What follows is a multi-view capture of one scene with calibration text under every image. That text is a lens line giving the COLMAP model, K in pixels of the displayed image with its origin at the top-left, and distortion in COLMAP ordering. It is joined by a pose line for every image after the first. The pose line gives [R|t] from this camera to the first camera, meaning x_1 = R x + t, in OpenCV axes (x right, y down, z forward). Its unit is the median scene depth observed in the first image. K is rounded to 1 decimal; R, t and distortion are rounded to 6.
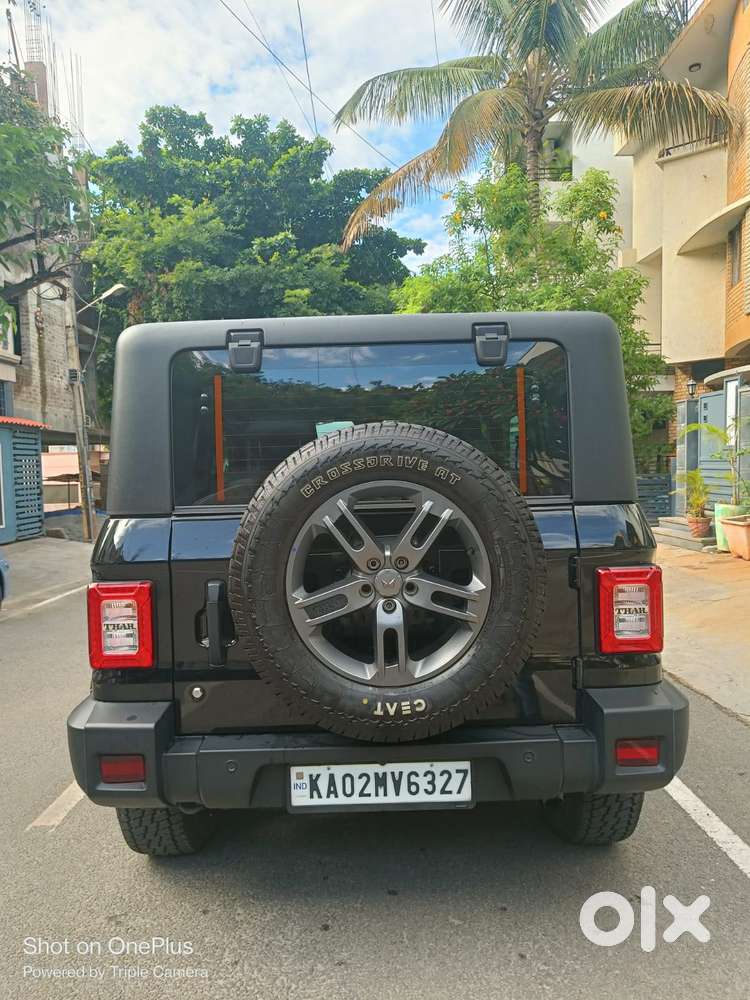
lens RADIAL K [[699.6, 0, 370.0], [0, 699.6, 521.4], [0, 0, 1]] dist [0.005588, 0.005513]
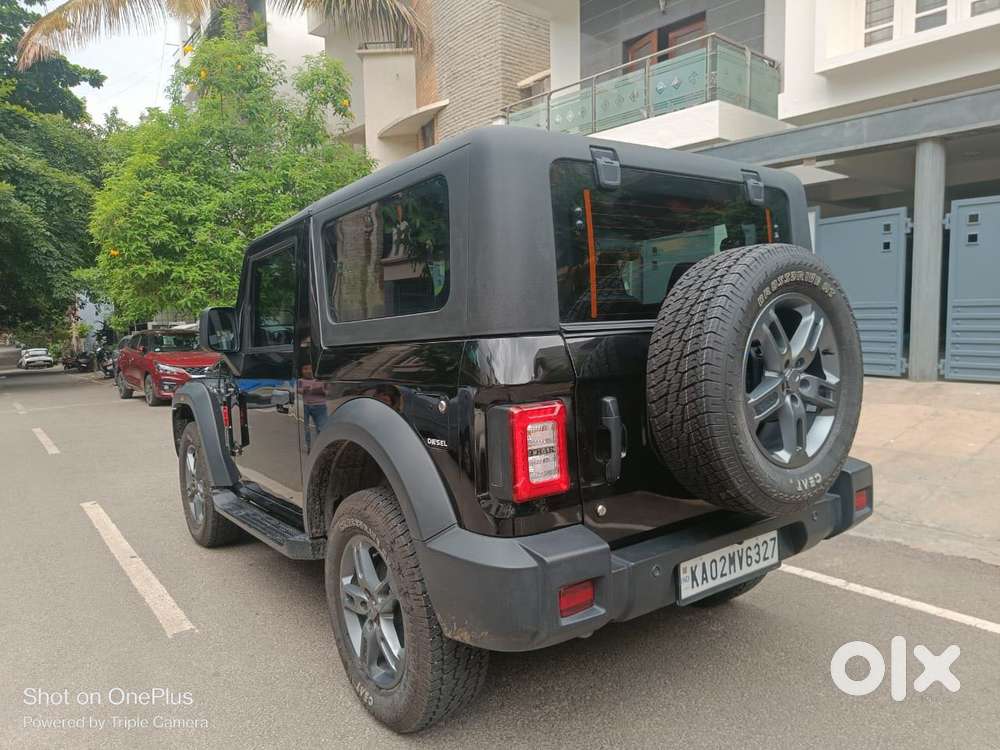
lens RADIAL K [[688.1, 0, 502.7], [0, 688.1, 394.2], [0, 0, 1]] dist [0.003343, -0.000477]
pose [[0.814780, -0.056274, 0.577033, -0.917185], [0.049990, 0.998391, 0.026780, 0.048596], [-0.577611, 0.007026, 0.816282, 0.287984]]
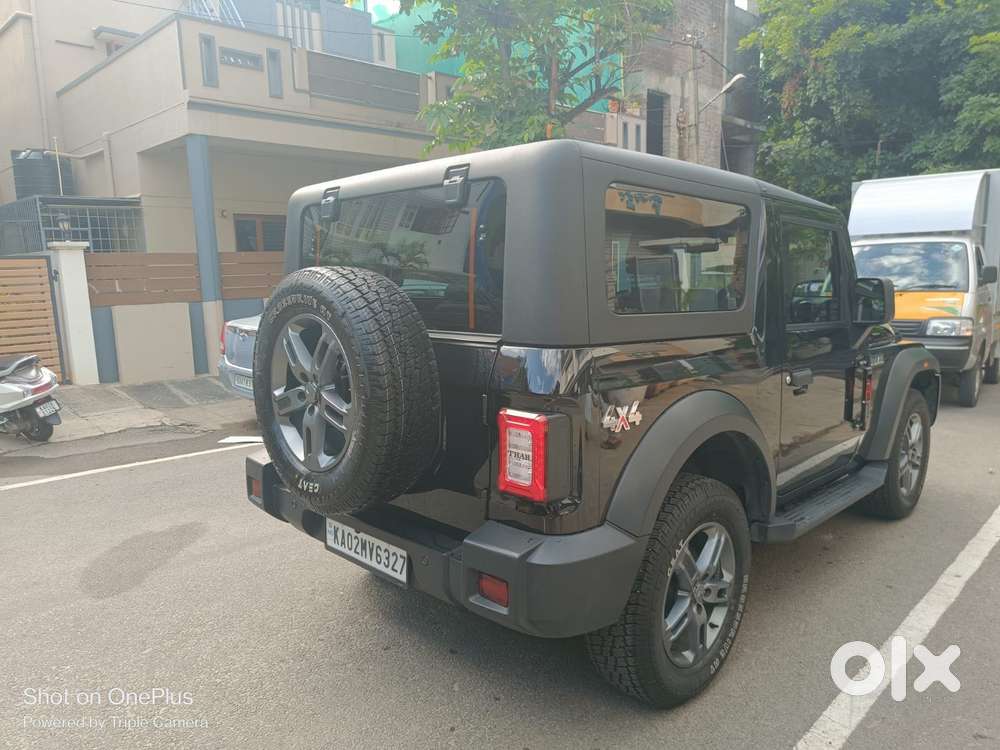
lens RADIAL K [[688.1, 0, 502.7], [0, 688.1, 394.2], [0, 0, 1]] dist [0.003343, -0.000477]
pose [[0.711705, 0.137725, -0.688845, 1.015886], [-0.052122, 0.988243, 0.143734, -0.097886], [0.700542, -0.066392, 0.710516, 0.294822]]
